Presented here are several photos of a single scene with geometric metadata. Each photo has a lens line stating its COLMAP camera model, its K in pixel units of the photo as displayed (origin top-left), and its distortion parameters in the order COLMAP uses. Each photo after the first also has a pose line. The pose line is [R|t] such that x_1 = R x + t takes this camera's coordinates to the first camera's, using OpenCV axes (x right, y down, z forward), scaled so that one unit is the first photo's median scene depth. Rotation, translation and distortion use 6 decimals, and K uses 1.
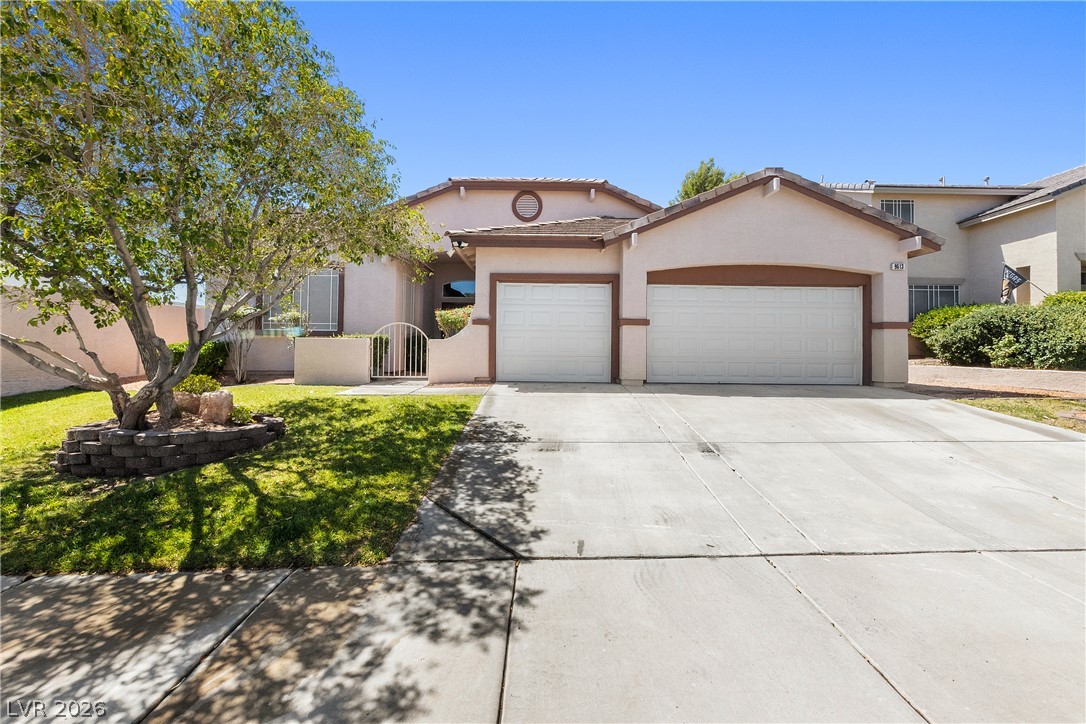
lens RADIAL K [[434.4, 0, 542.8], [0, 434.4, 353.9], [0, 0, 1]] dist [0.003150, 0.000272]
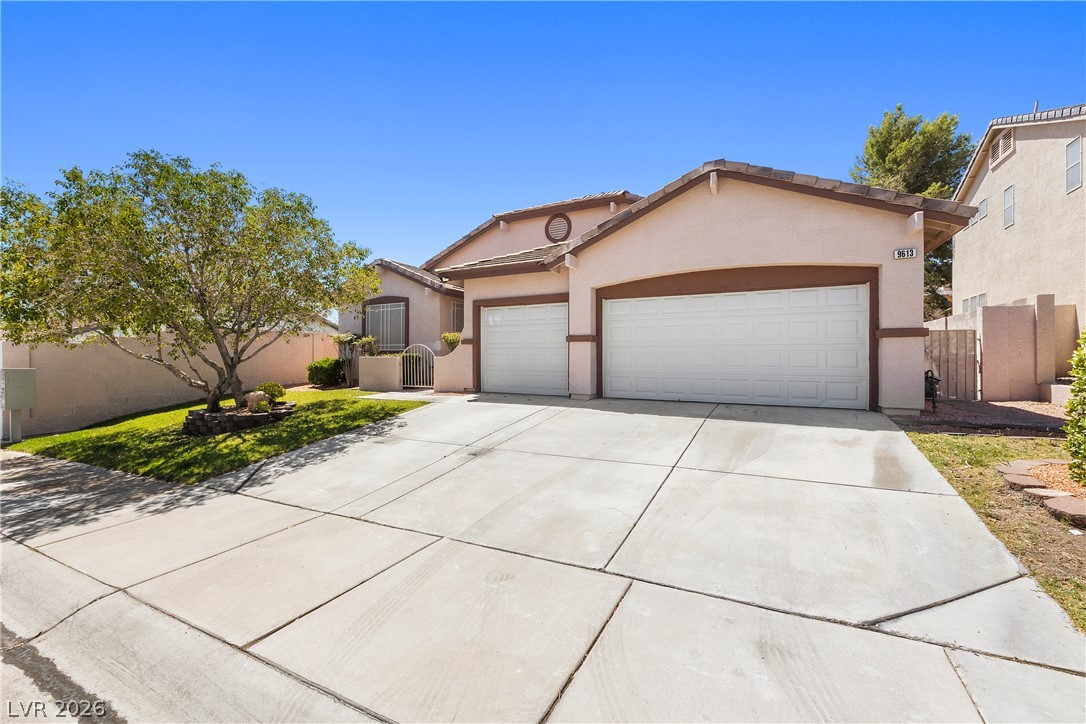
lens RADIAL K [[434.4, 0, 509.5], [0, 434.4, 372.9], [0, 0, 1]] dist [0.003150, 0.000272]
pose [[0.873592, 0.007332, -0.486604, 0.543868], [0.002348, 0.999811, 0.019282, -0.010542], [0.486654, -0.017987, 0.873410, 0.009475]]
